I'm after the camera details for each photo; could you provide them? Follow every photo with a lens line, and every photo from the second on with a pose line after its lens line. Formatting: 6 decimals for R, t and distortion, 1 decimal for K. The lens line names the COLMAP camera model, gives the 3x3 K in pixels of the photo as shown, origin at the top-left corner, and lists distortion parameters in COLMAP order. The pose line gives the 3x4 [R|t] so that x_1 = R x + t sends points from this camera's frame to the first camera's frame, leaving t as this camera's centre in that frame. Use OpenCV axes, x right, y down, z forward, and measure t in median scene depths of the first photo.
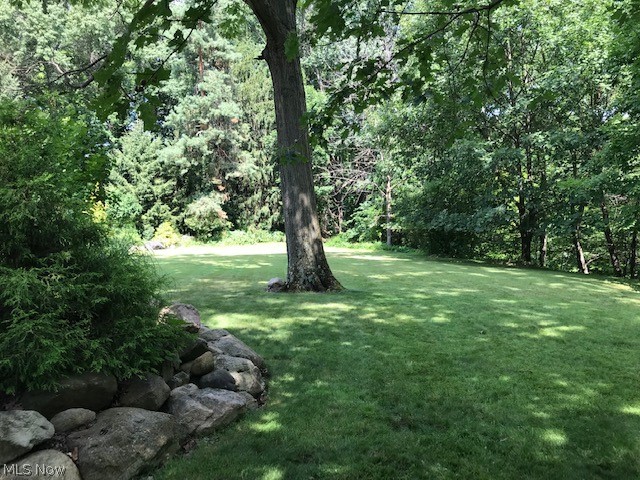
lens RADIAL K [[539.3, 0, 320.8], [0, 539.3, 236.8], [0, 0, 1]] dist [0.039255, -0.026796]
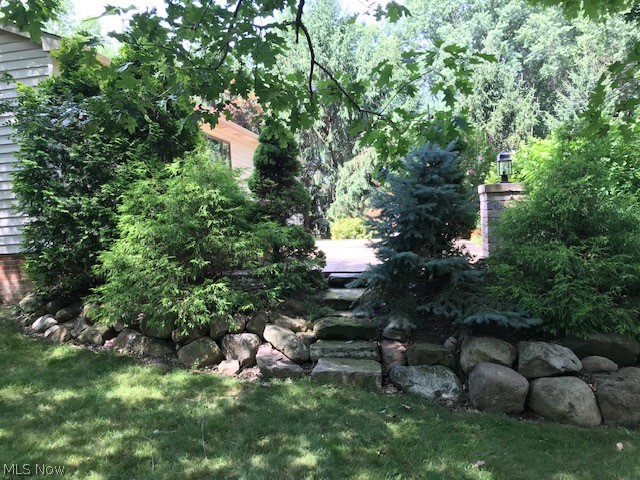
lens RADIAL K [[539.3, 0, 320.5], [0, 539.3, 239.6], [0, 0, 1]] dist [0.039255, -0.026796]
pose [[0.535545, 0.040607, -0.843530, 0.272770], [-0.029202, 0.999136, 0.029557, 0.019005], [0.844002, 0.008804, 0.536268, -0.256174]]
